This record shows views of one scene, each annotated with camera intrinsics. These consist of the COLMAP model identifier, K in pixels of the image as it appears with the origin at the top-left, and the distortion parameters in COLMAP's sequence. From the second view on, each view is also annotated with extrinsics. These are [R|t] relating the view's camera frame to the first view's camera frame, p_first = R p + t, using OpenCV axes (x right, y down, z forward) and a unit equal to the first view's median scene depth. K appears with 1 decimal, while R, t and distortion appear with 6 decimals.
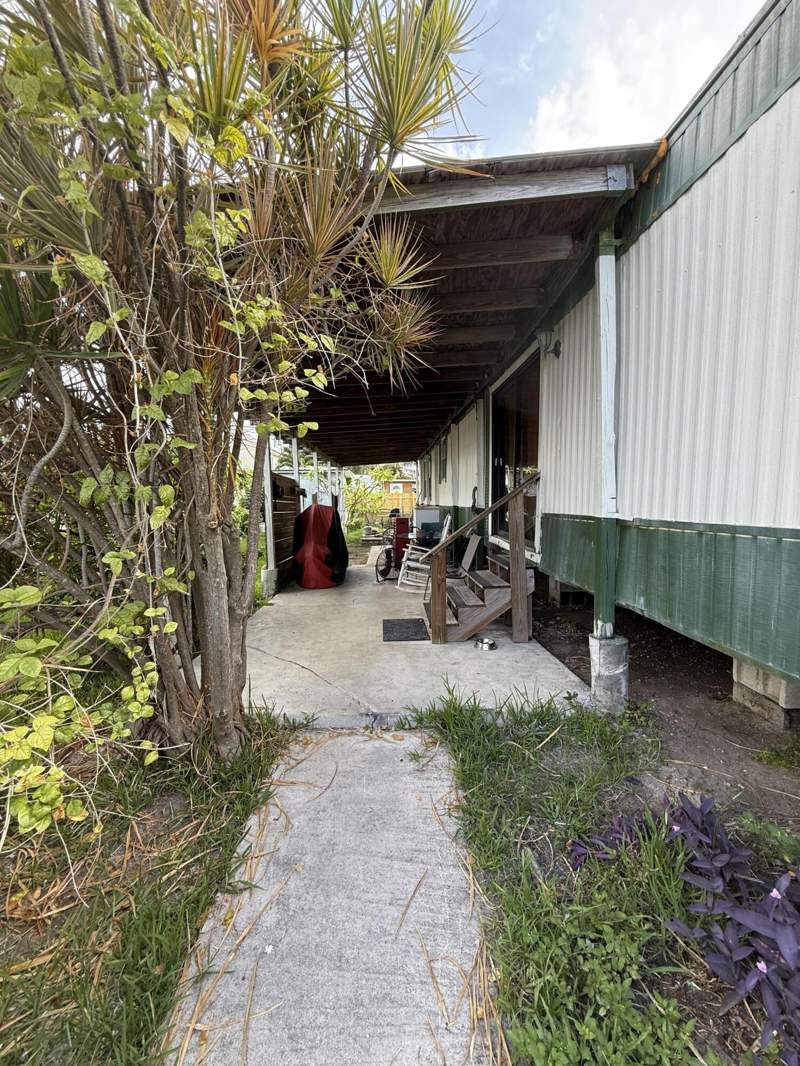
lens RADIAL K [[423.5, 0, 398.5], [0, 423.5, 538.5], [0, 0, 1]] dist [-0.001283, 0.000266]
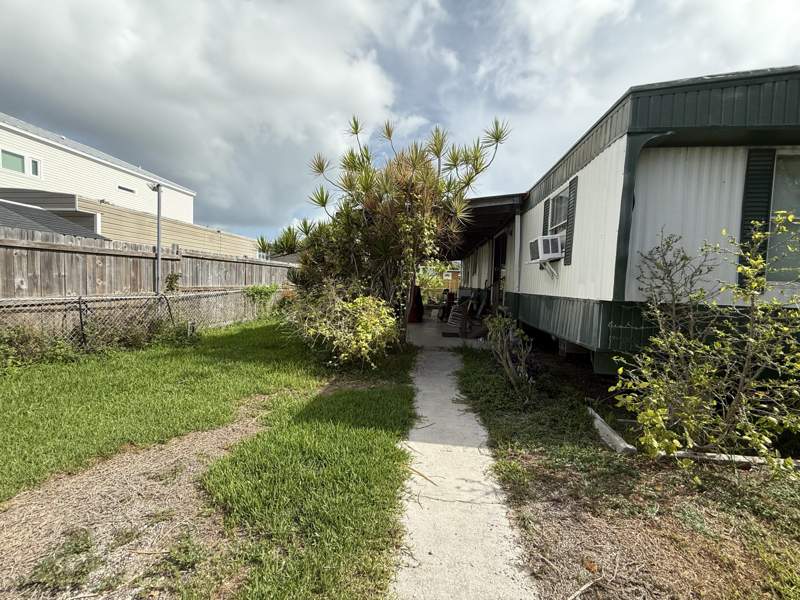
lens RADIAL K [[317.8, 0, 398.3], [0, 317.8, 299.1], [0, 0, 1]] dist [-0.001283, 0.000266]
pose [[0.987224, 0.052518, -0.150433, -0.012184], [-0.058126, 0.997759, -0.033131, 0.050200], [0.148356, 0.041451, 0.988065, -0.585434]]
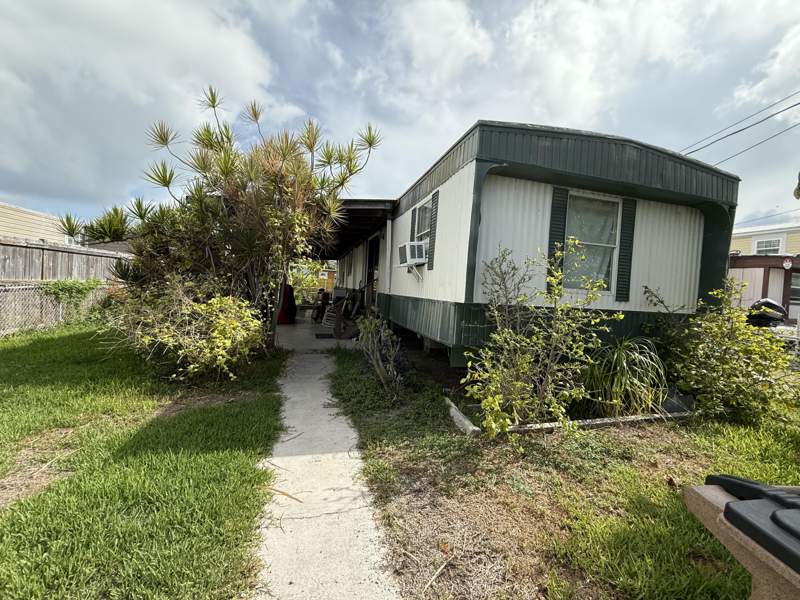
lens RADIAL K [[317.8, 0, 398.5], [0, 317.8, 299.1], [0, 0, 1]] dist [-0.001283, 0.000266]
pose [[0.971214, 0.057731, 0.231106, -0.004313], [-0.046855, 0.997533, -0.052281, 0.046107], [-0.233554, 0.039947, 0.971523, -0.573630]]
